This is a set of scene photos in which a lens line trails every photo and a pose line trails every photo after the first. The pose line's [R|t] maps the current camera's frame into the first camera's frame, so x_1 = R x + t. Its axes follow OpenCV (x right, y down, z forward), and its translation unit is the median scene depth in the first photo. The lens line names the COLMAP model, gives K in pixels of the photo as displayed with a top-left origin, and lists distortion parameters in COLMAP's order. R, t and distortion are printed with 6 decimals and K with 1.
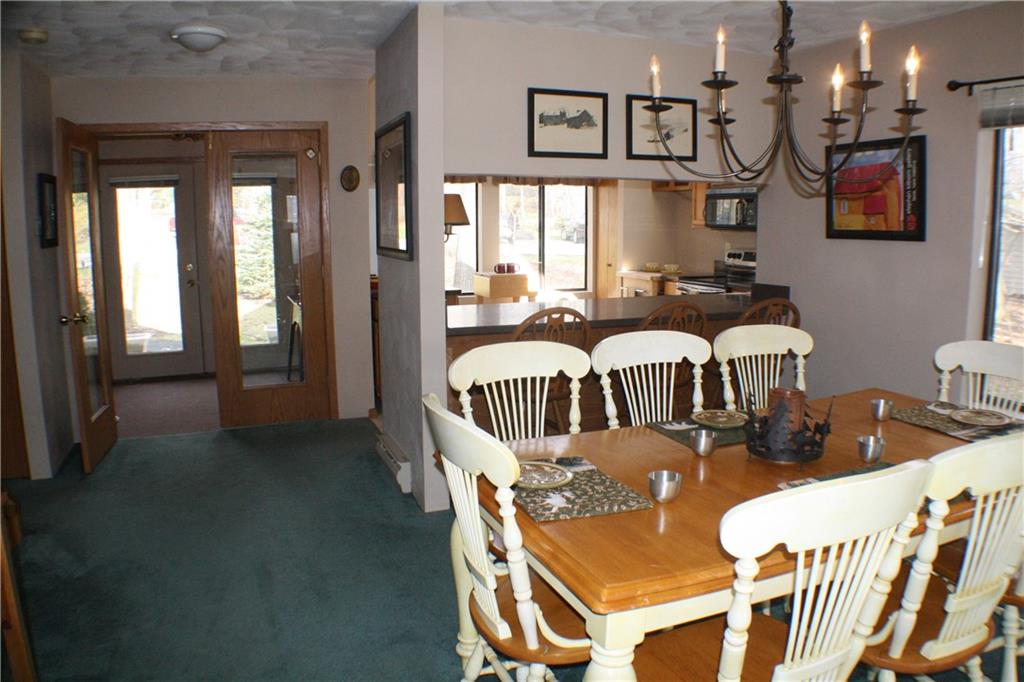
lens RADIAL K [[743.0, 0, 512.0], [0, 743.0, 341.0], [0, 0, 1]] dist [-0.221317, 0.078997]
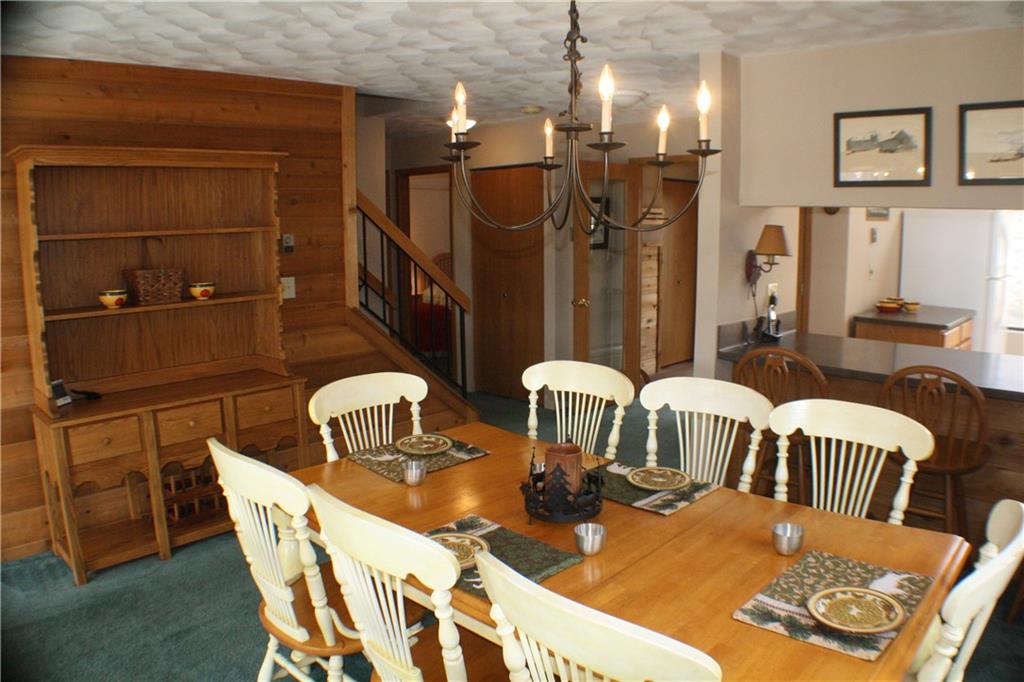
lens RADIAL K [[739.4, 0, 512.0], [0, 739.4, 341.0], [0, 0, 1]] dist [-0.223489, 0.076299]
pose [[0.421065, 0.139973, -0.896165, 0.738124], [-0.137709, 0.986433, 0.089369, -0.090447], [0.896516, 0.085780, 0.434628, 0.289480]]
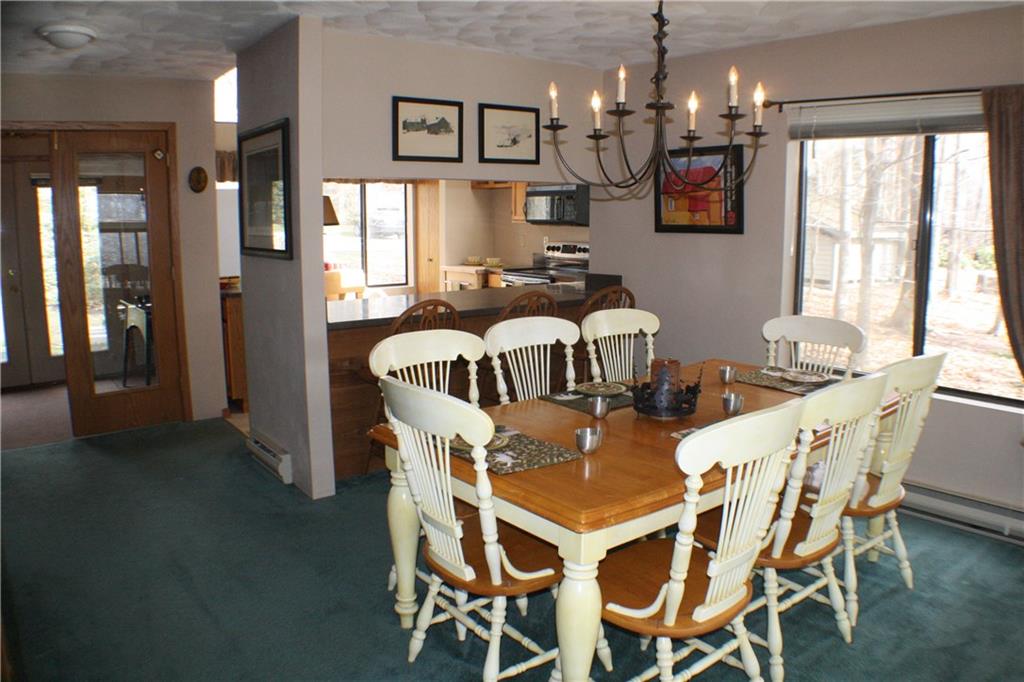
lens RADIAL K [[745.0, 0, 512.0], [0, 745.0, 341.0], [0, 0, 1]] dist [-0.221472, 0.073369]
pose [[0.959806, -0.043294, 0.277304, -0.129887], [0.041363, 0.999062, 0.012811, 0.005962], [-0.277599, -0.000826, 0.960697, -0.081791]]
